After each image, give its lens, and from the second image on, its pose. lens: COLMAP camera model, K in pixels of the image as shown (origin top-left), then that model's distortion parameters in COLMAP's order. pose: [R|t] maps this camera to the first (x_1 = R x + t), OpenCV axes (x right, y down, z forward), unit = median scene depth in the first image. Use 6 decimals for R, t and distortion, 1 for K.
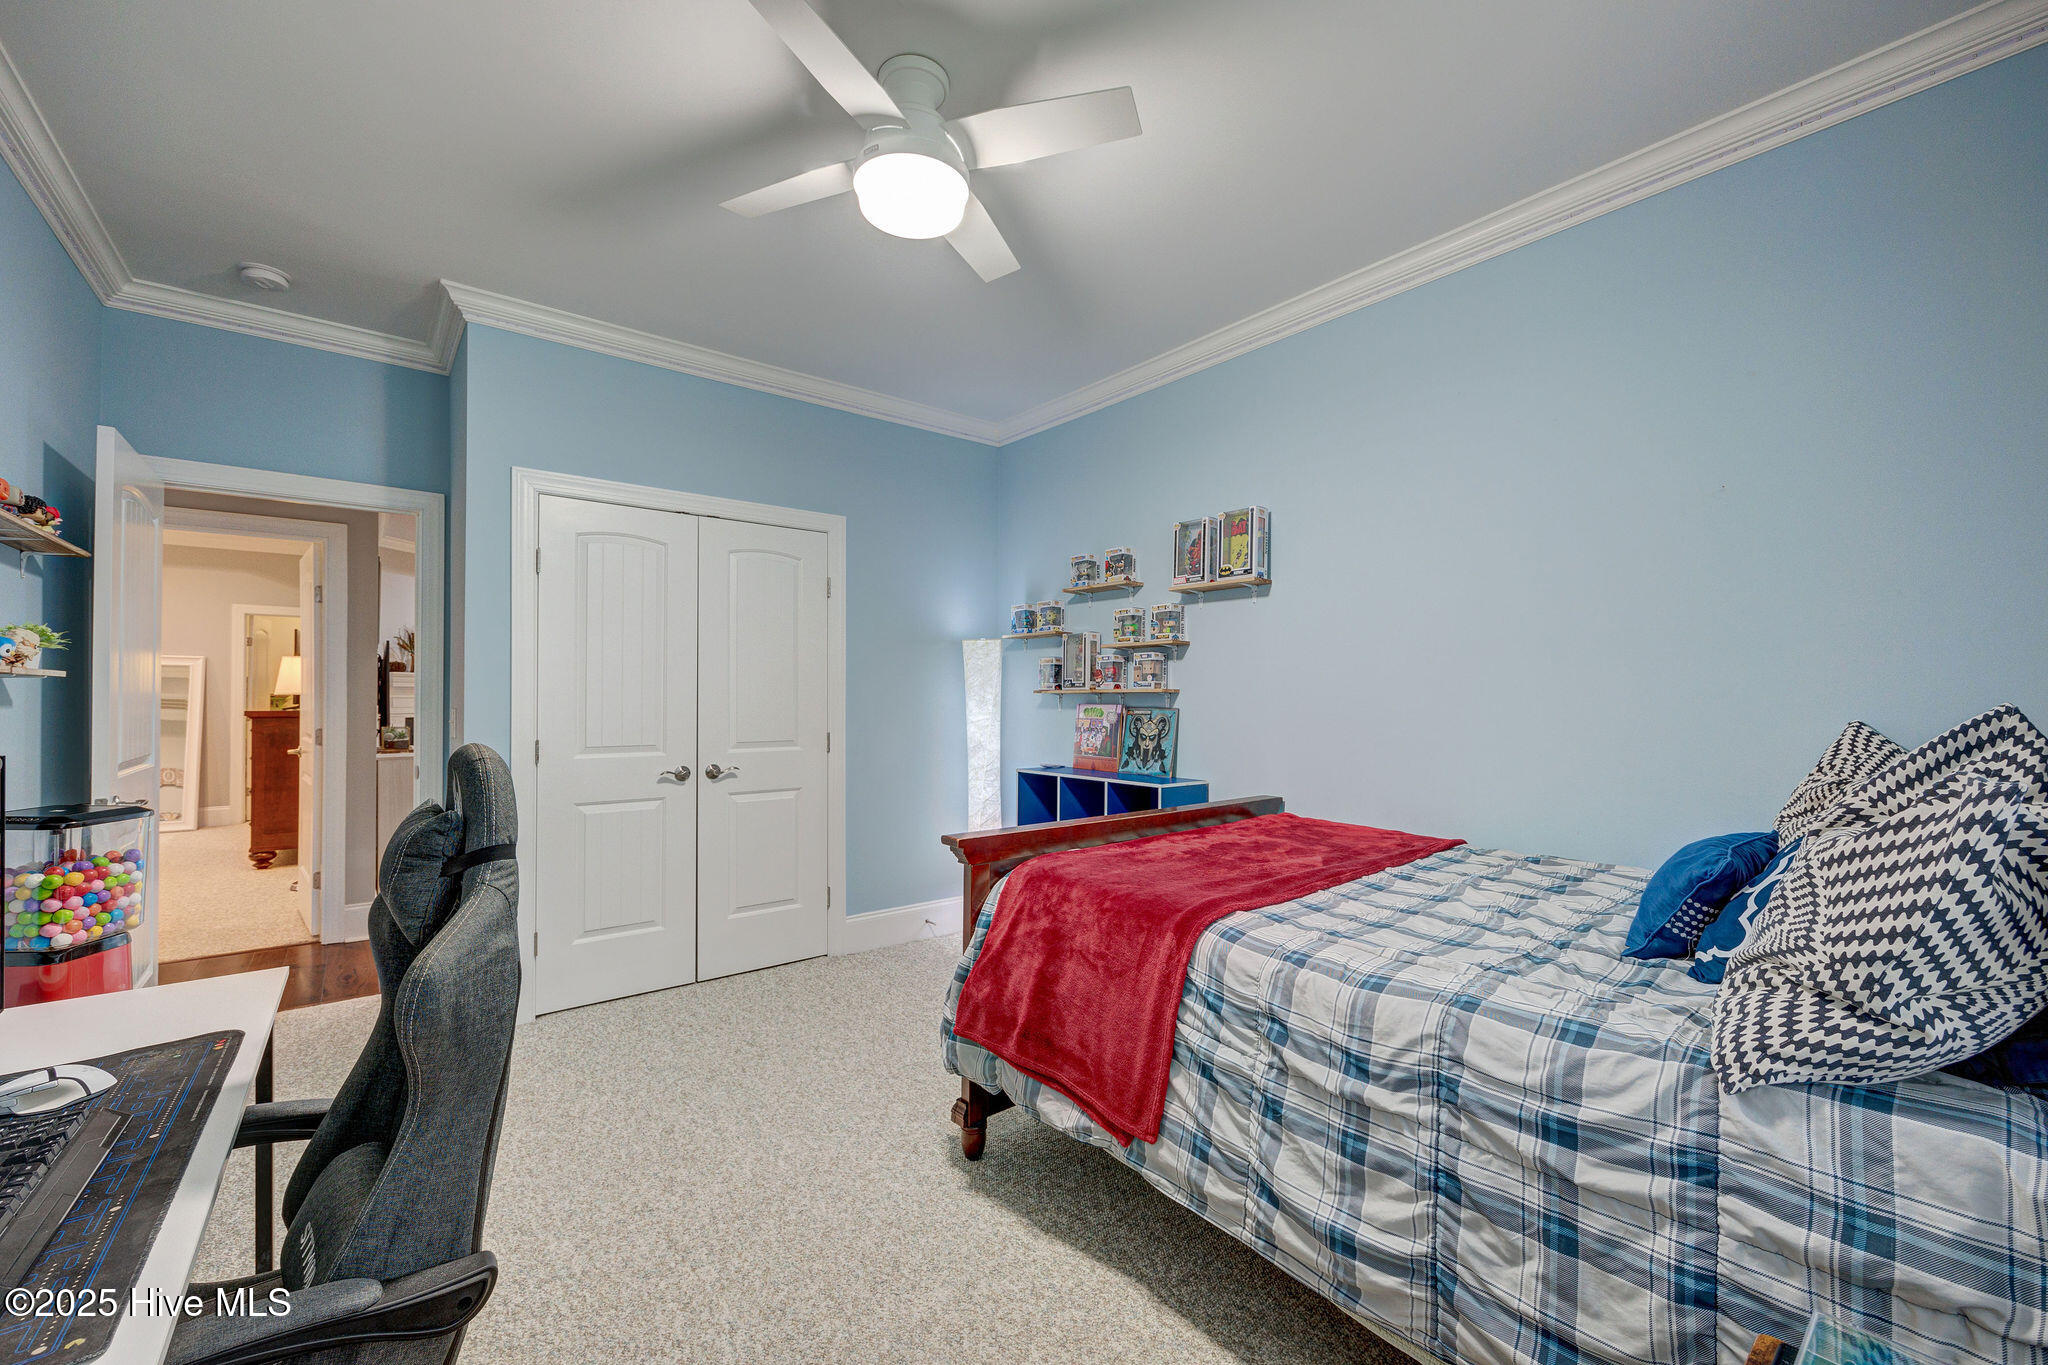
lens RADIAL K [[821.7, 0, 1024.1], [0, 821.7, 683.1], [0, 0, 1]] dist [-0.003051, -0.000845]
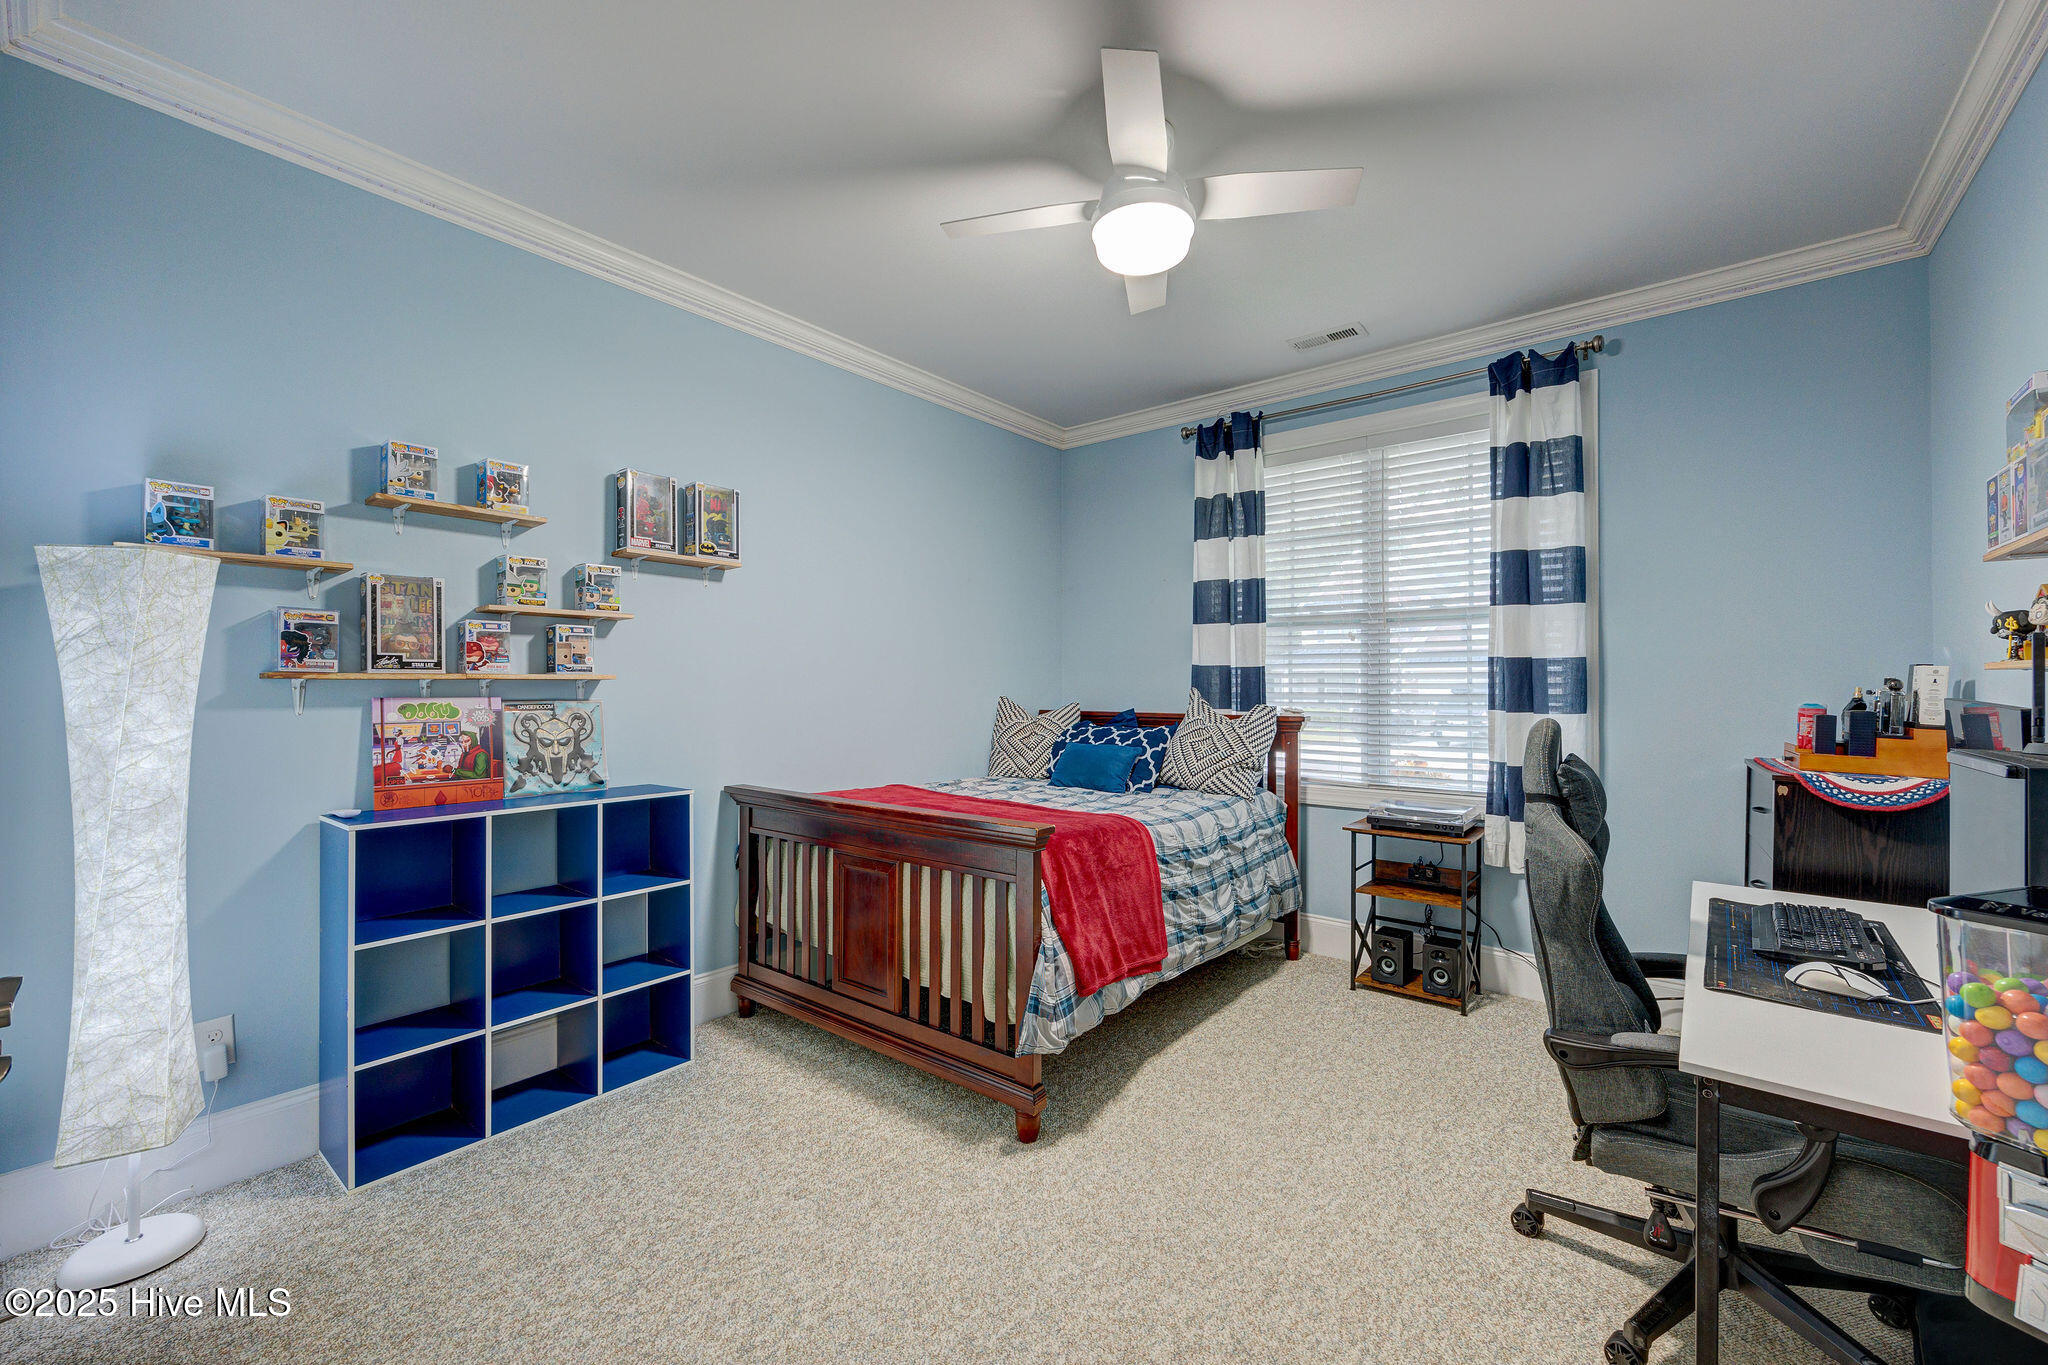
lens RADIAL K [[821.7, 0, 1031.5], [0, 821.7, 684.1], [0, 0, 1]] dist [-0.003051, -0.000845]
pose [[-0.210309, 0.002587, 0.977632, -0.653208], [-0.016219, 0.999850, -0.006135, 0.013281], [-0.977500, -0.017147, -0.210235, 0.754838]]
